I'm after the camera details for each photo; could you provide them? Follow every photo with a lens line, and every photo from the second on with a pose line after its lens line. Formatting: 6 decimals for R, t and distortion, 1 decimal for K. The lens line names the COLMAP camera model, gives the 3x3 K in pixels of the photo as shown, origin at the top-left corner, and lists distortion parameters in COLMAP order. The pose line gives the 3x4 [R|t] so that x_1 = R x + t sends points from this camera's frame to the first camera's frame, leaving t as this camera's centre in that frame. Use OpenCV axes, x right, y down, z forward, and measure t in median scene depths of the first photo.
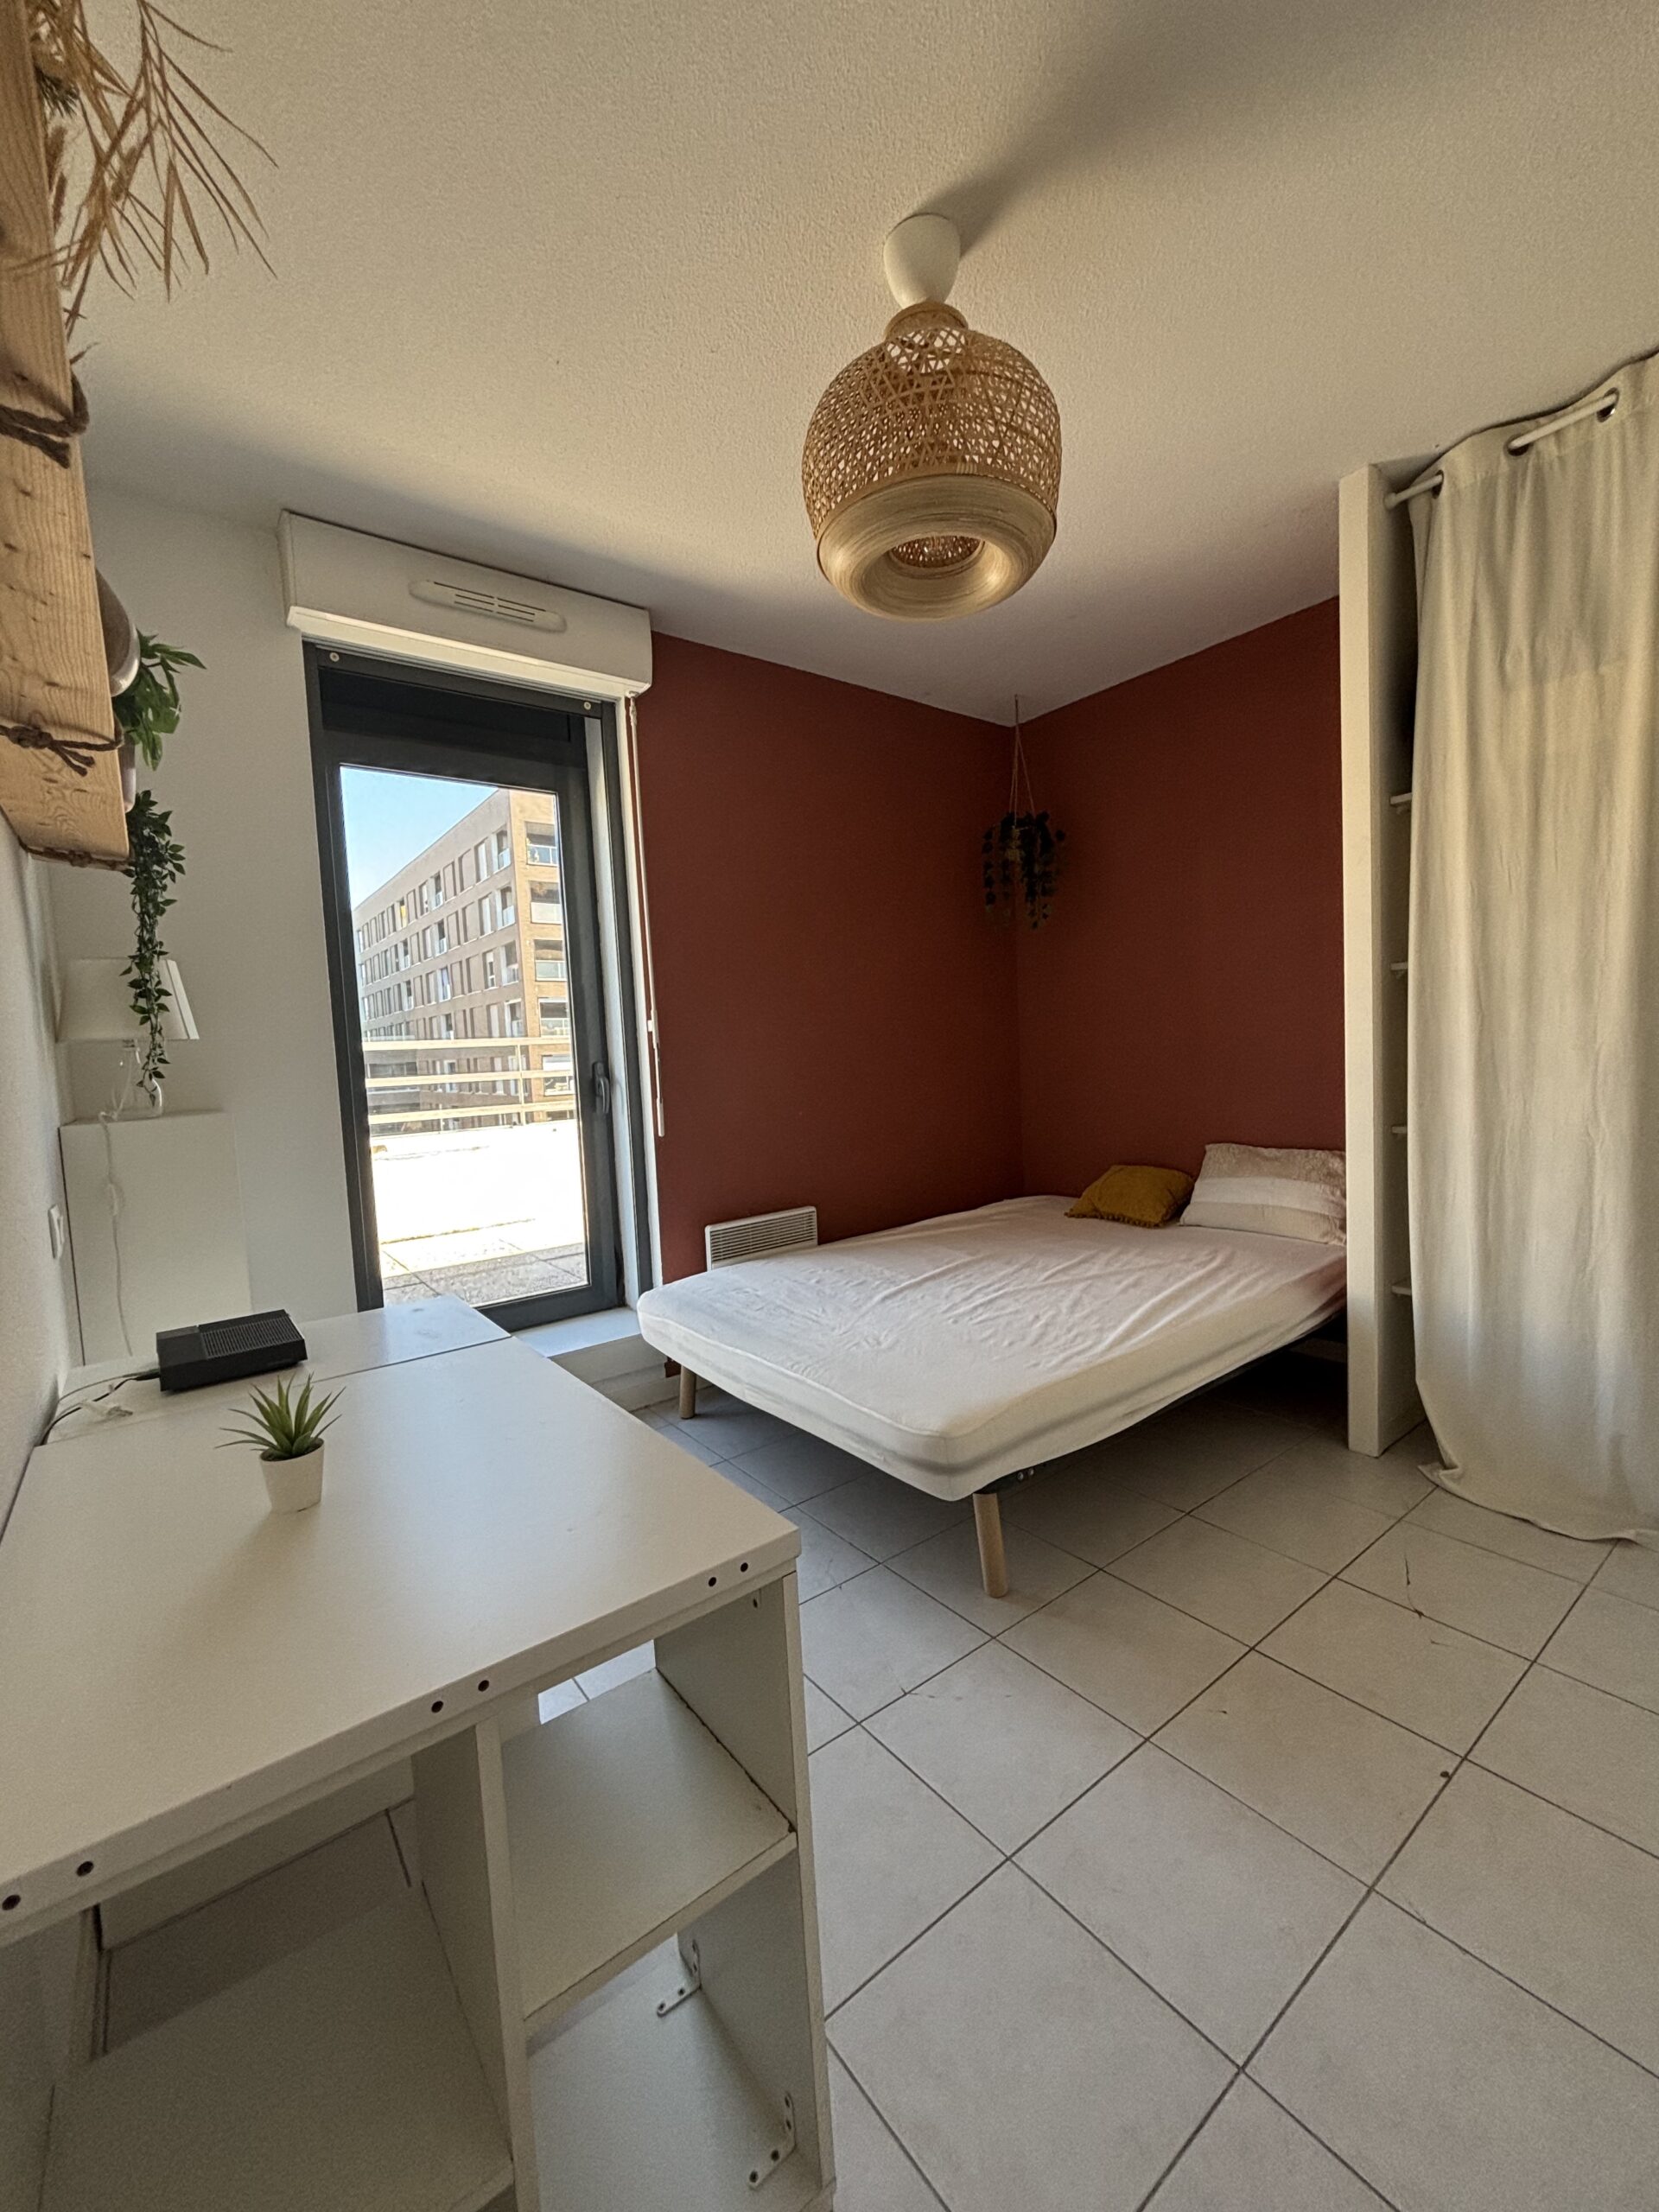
lens RADIAL K [[883.1, 0, 829.4], [0, 883.1, 1109.9], [0, 0, 1]] dist [0.004685, 0.000170]
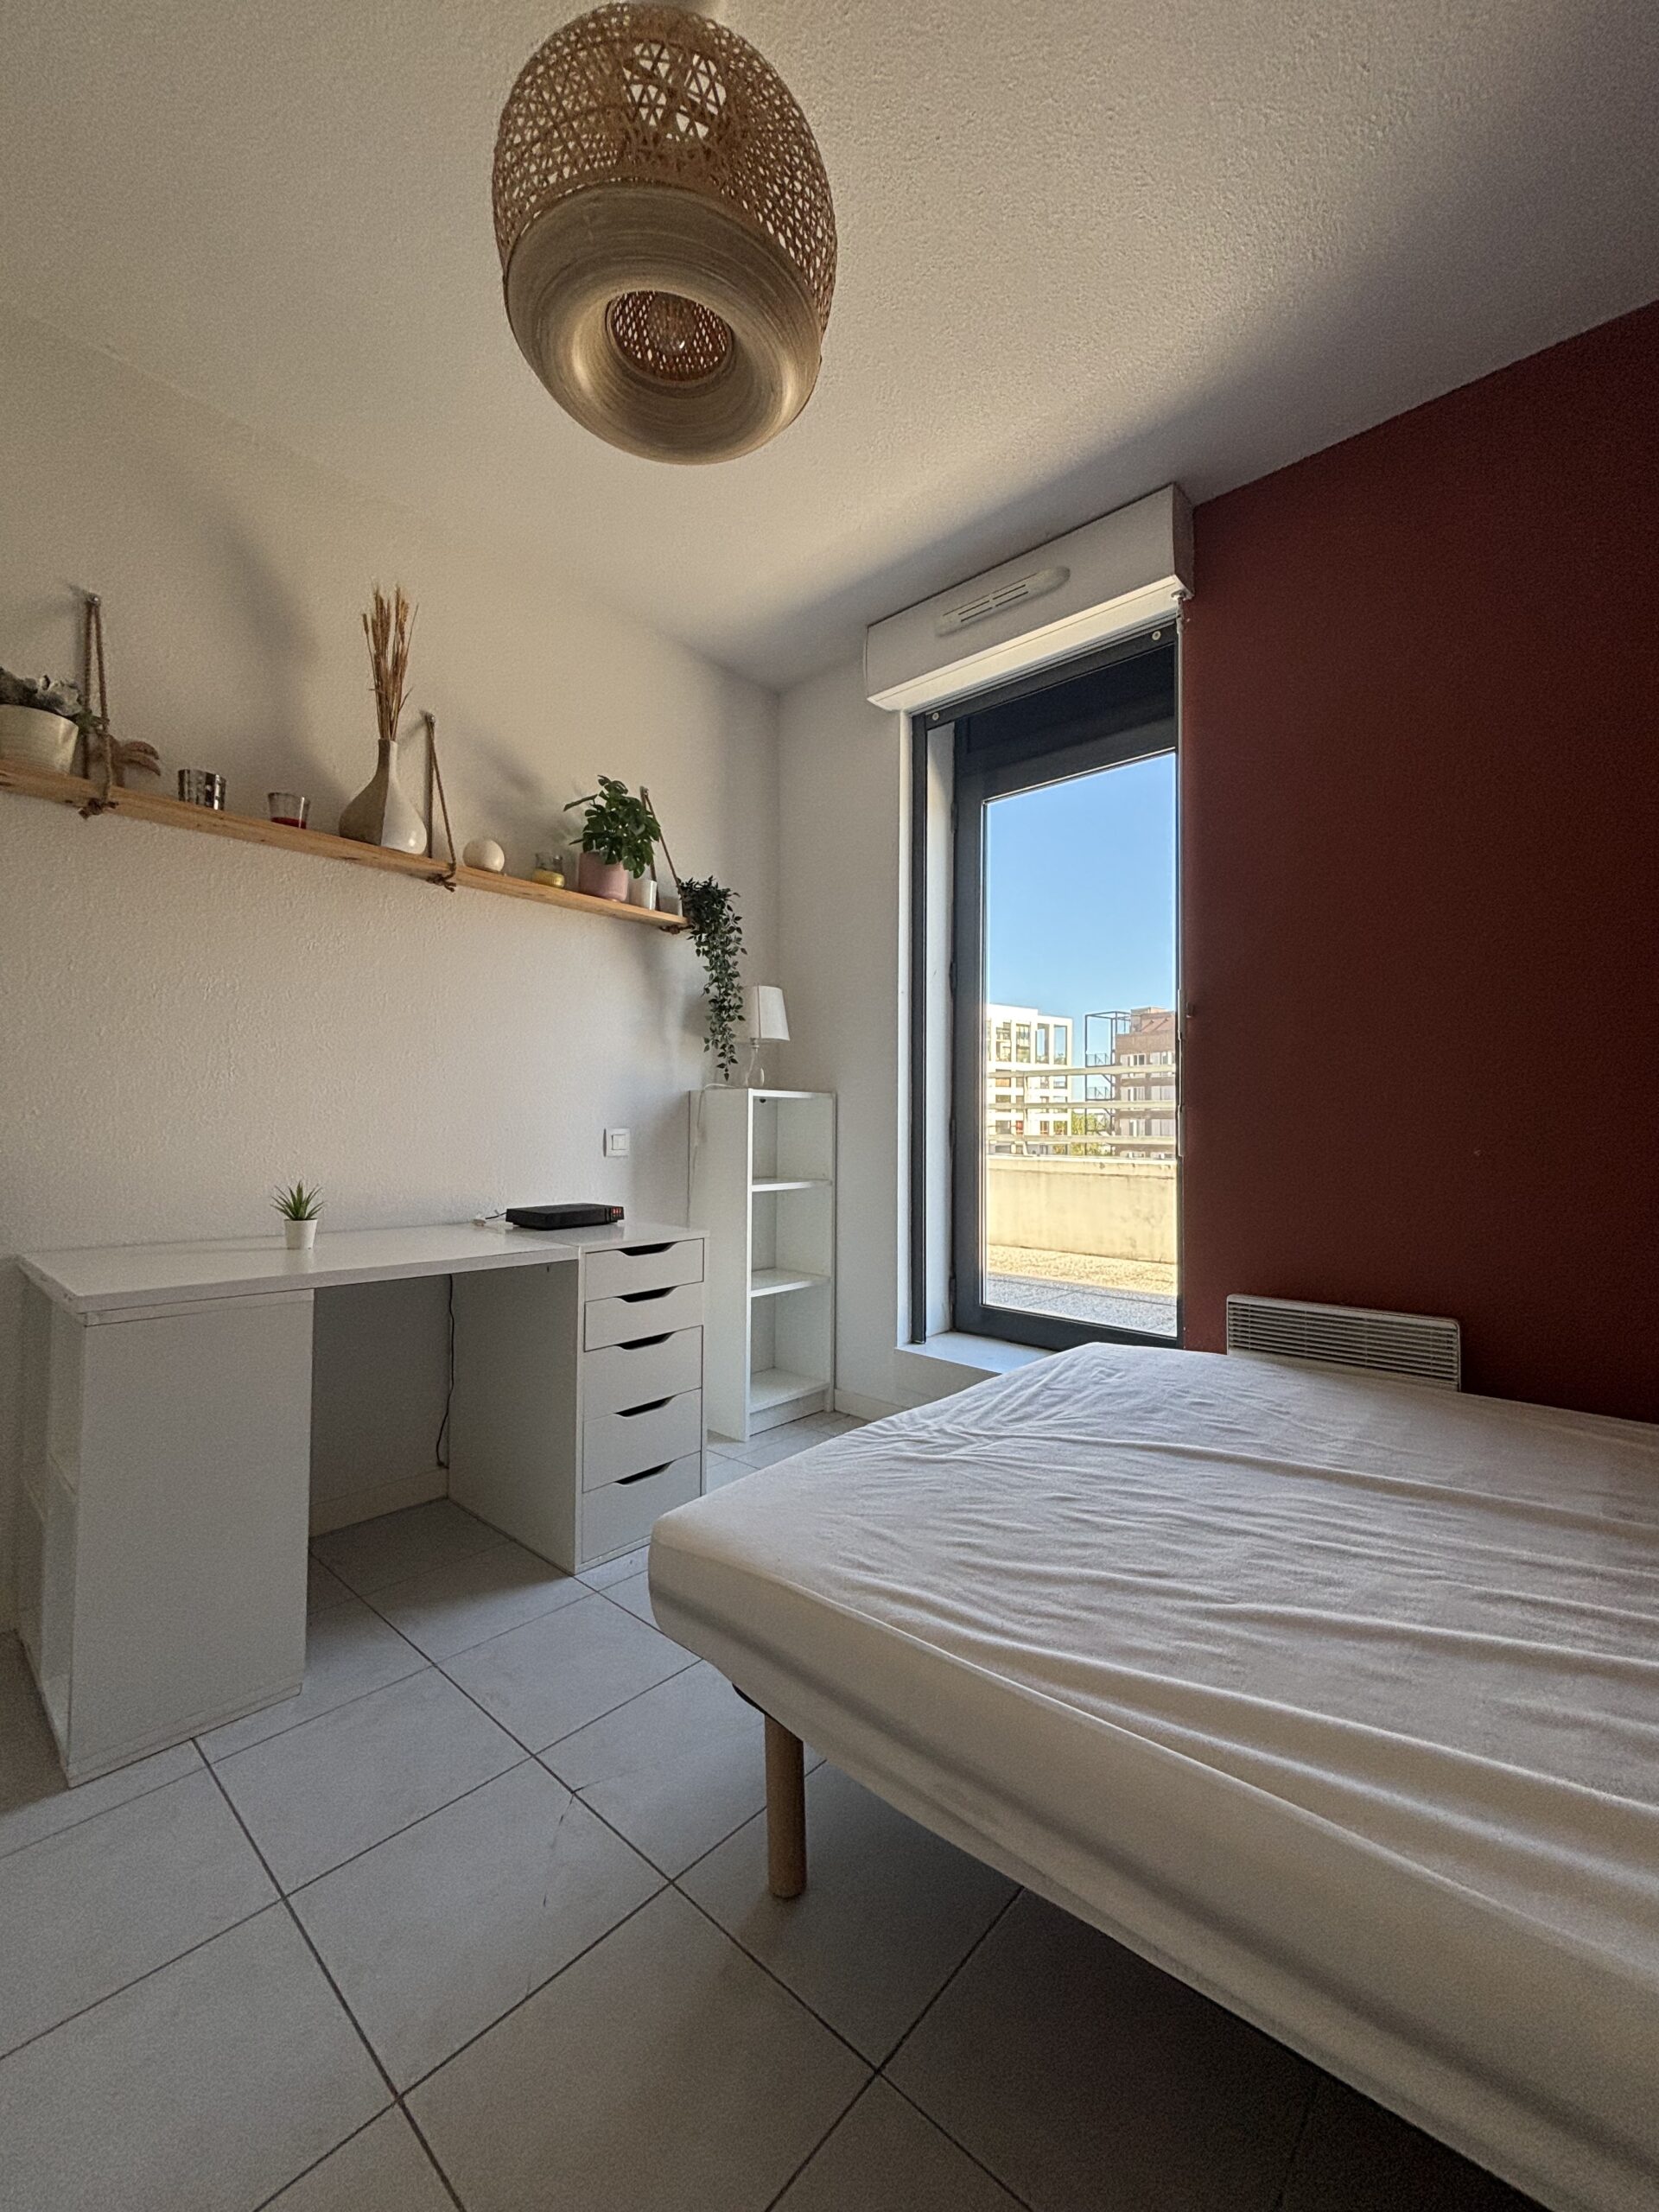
lens RADIAL K [[883.1, 0, 829.4], [0, 883.1, 1109.9], [0, 0, 1]] dist [0.004685, 0.000170]
pose [[0.204245, 0.040298, -0.978090, 0.579037], [-0.083428, 0.996234, 0.023624, -0.004236], [0.975358, 0.076775, 0.206838, 0.647370]]
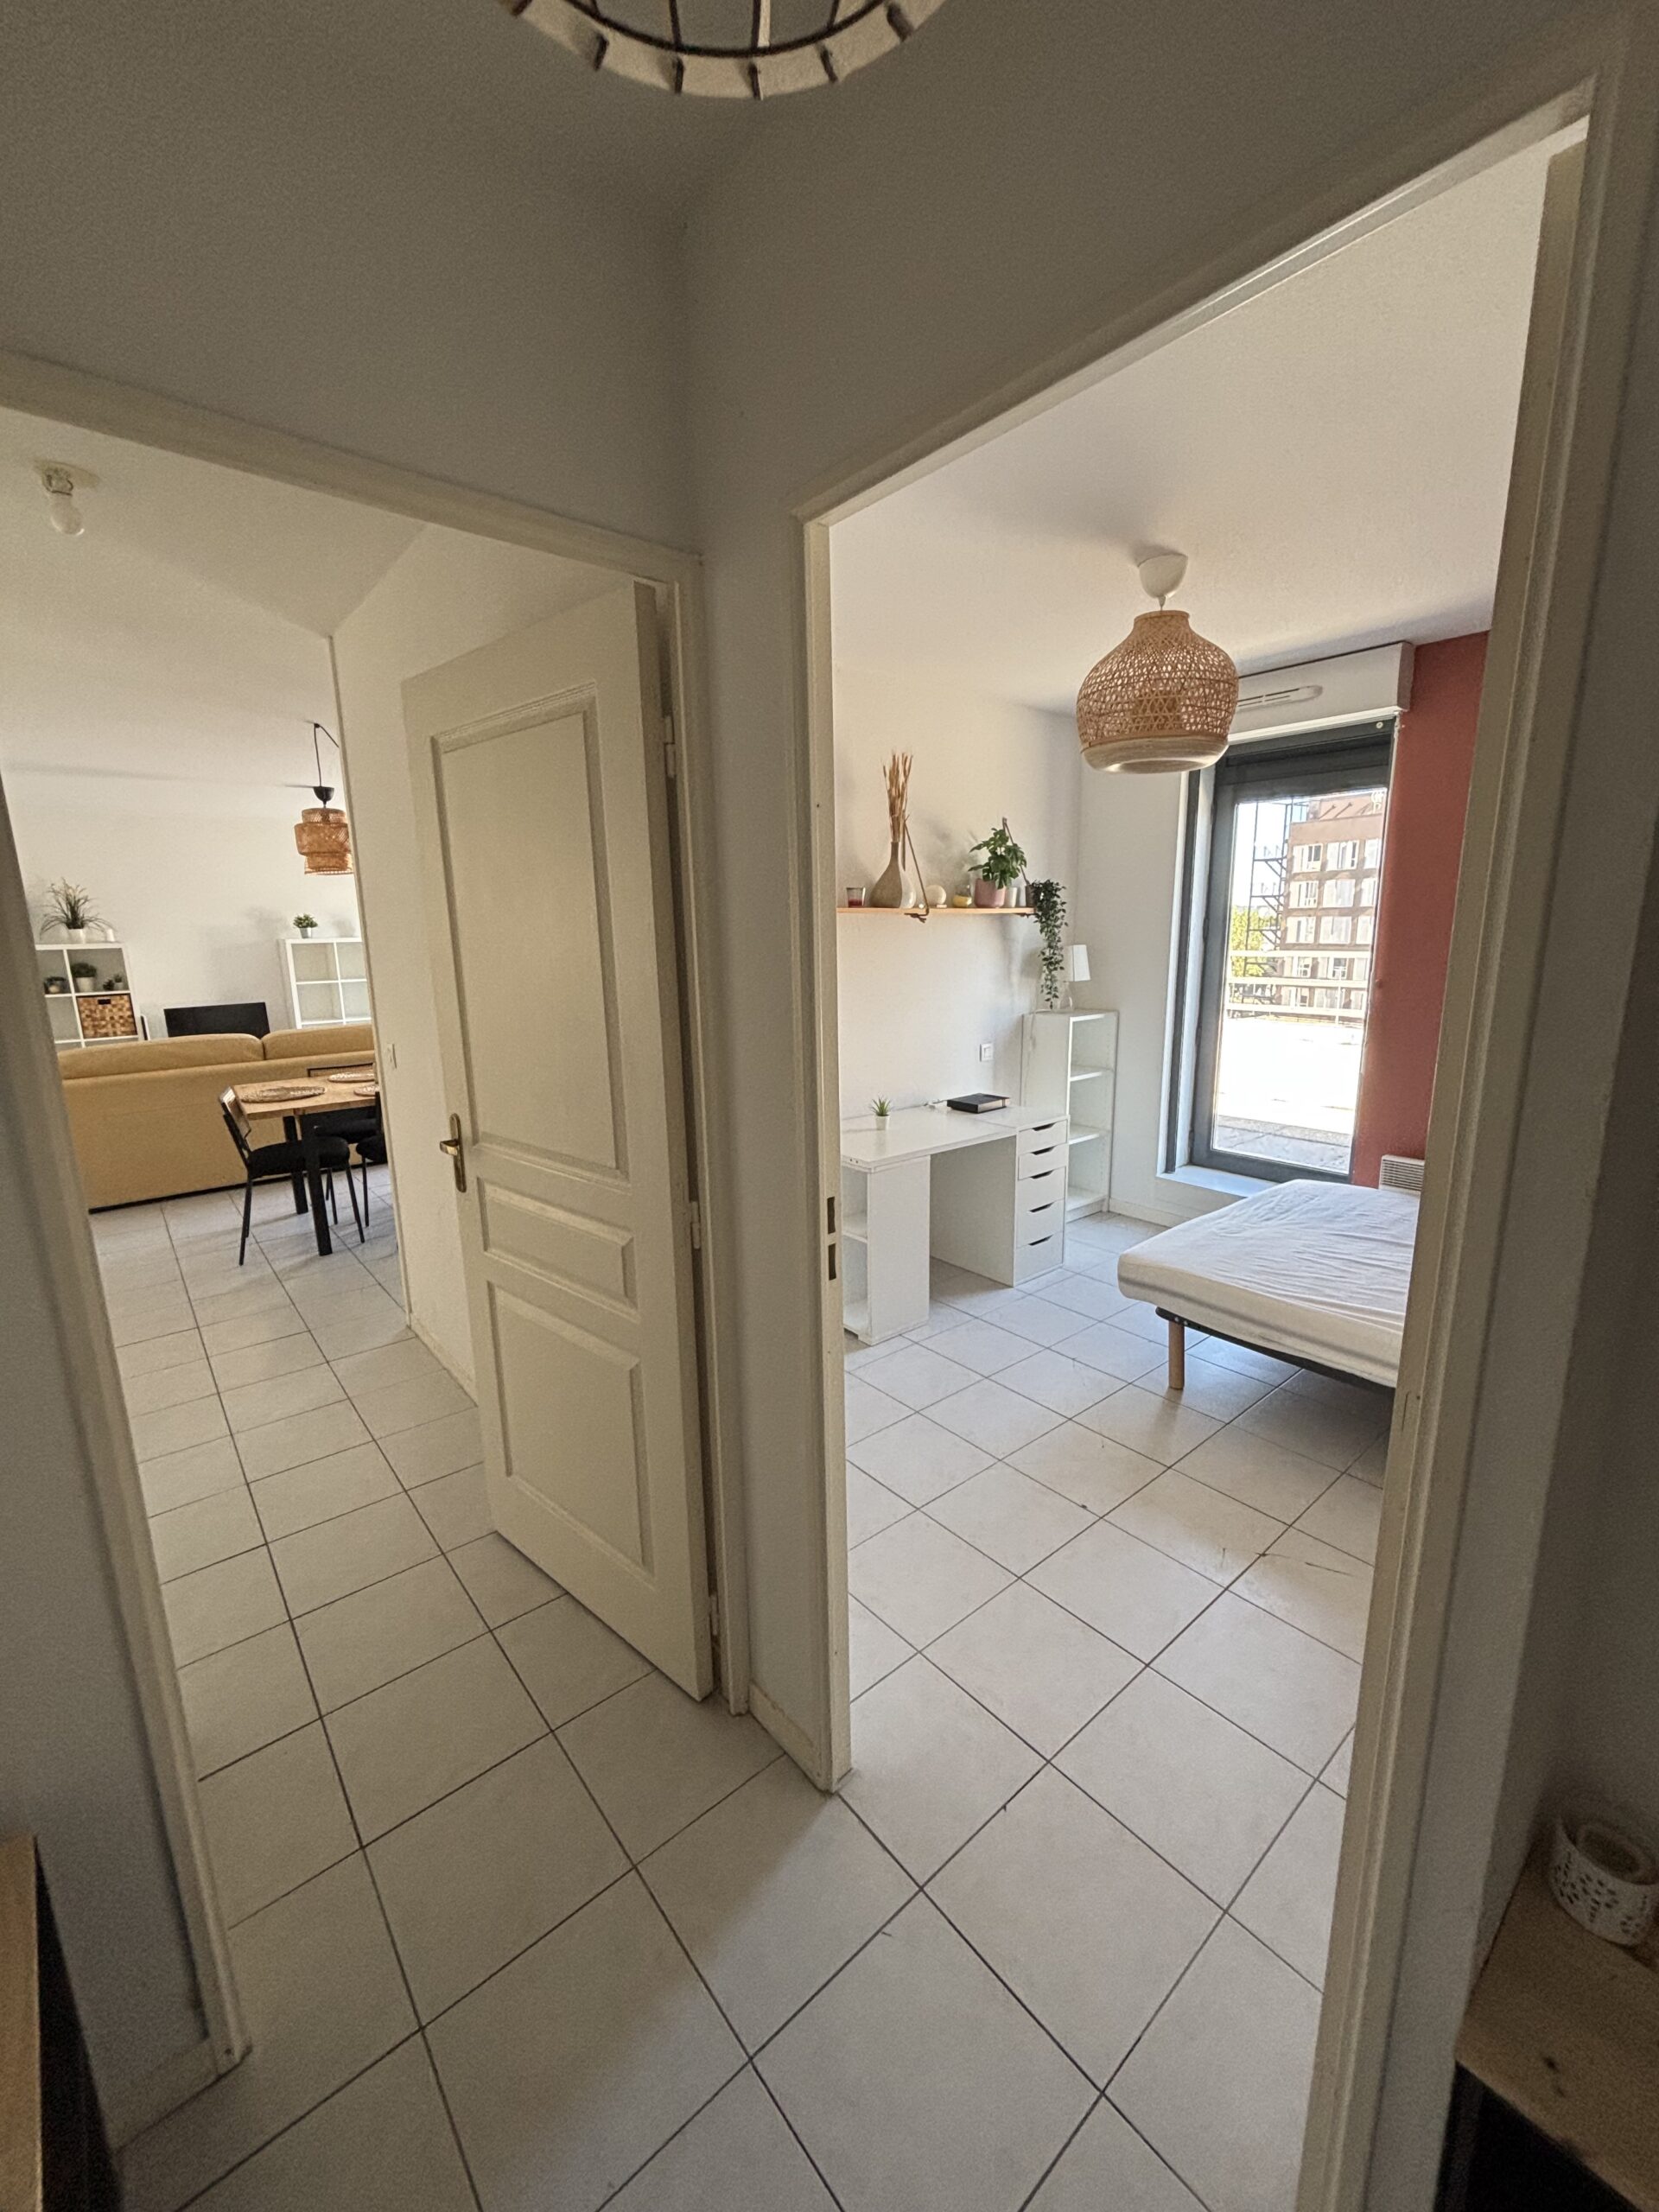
lens RADIAL K [[883.7, 0, 820.1], [0, 883.7, 1106.0], [0, 0, 1]] dist [0.003418, 0.000197]
pose [[0.050430, 0.248975, -0.967196, 1.189718], [-0.051434, 0.967791, 0.246447, -0.232192], [0.997402, 0.037319, 0.061612, 0.180157]]
